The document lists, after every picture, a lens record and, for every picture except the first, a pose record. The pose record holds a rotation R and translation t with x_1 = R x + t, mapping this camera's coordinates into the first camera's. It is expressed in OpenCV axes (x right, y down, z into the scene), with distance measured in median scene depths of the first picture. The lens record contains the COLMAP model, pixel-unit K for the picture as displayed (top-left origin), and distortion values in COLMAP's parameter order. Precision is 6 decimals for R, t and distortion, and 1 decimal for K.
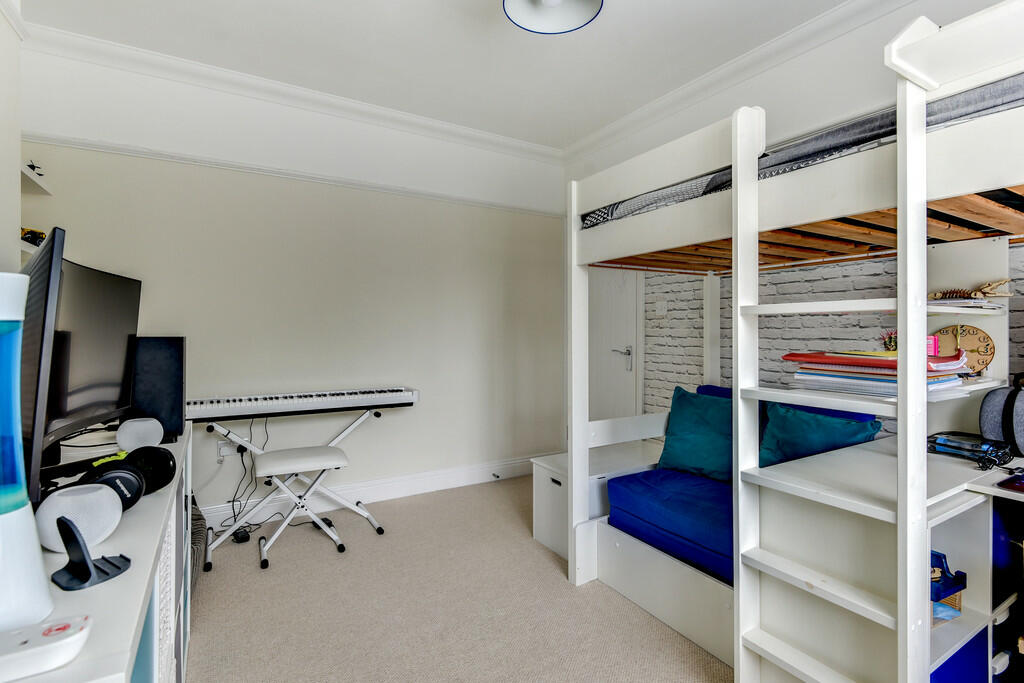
lens RADIAL K [[484.3, 0, 511.9], [0, 484.3, 332.9], [0, 0, 1]] dist [-0.000051, -0.000418]
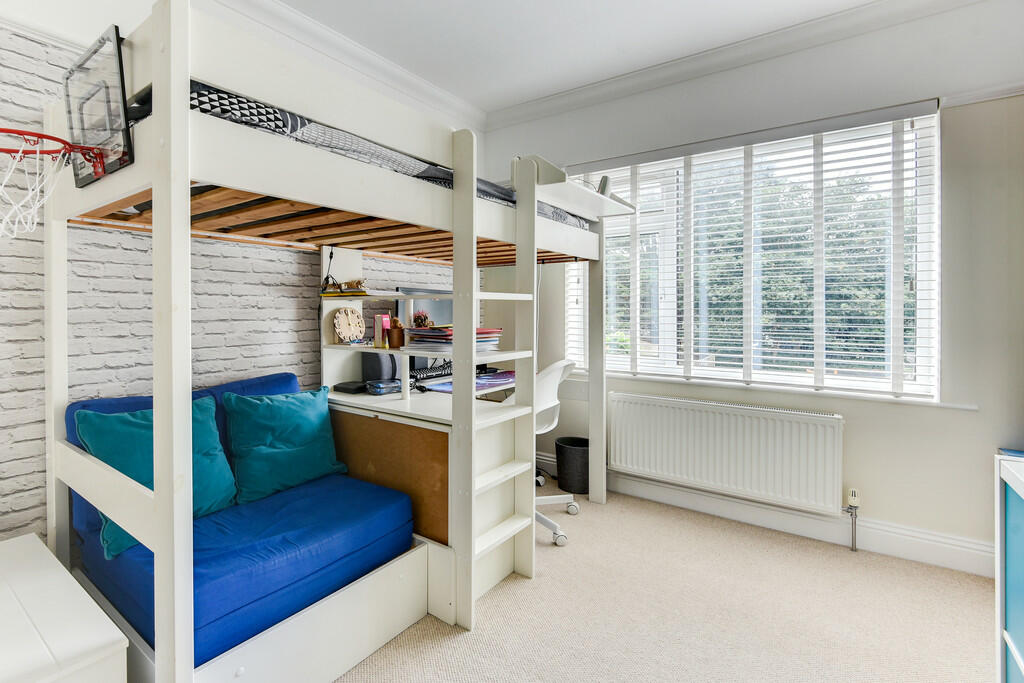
lens RADIAL K [[484.3, 0, 503.2], [0, 484.3, 315.0], [0, 0, 1]] dist [-0.000051, -0.000418]
pose [[-0.403877, -0.006238, 0.914792, -0.481811], [0.004804, 0.999949, 0.008940, -0.004561], [-0.914801, 0.008005, -0.403826, 0.991057]]
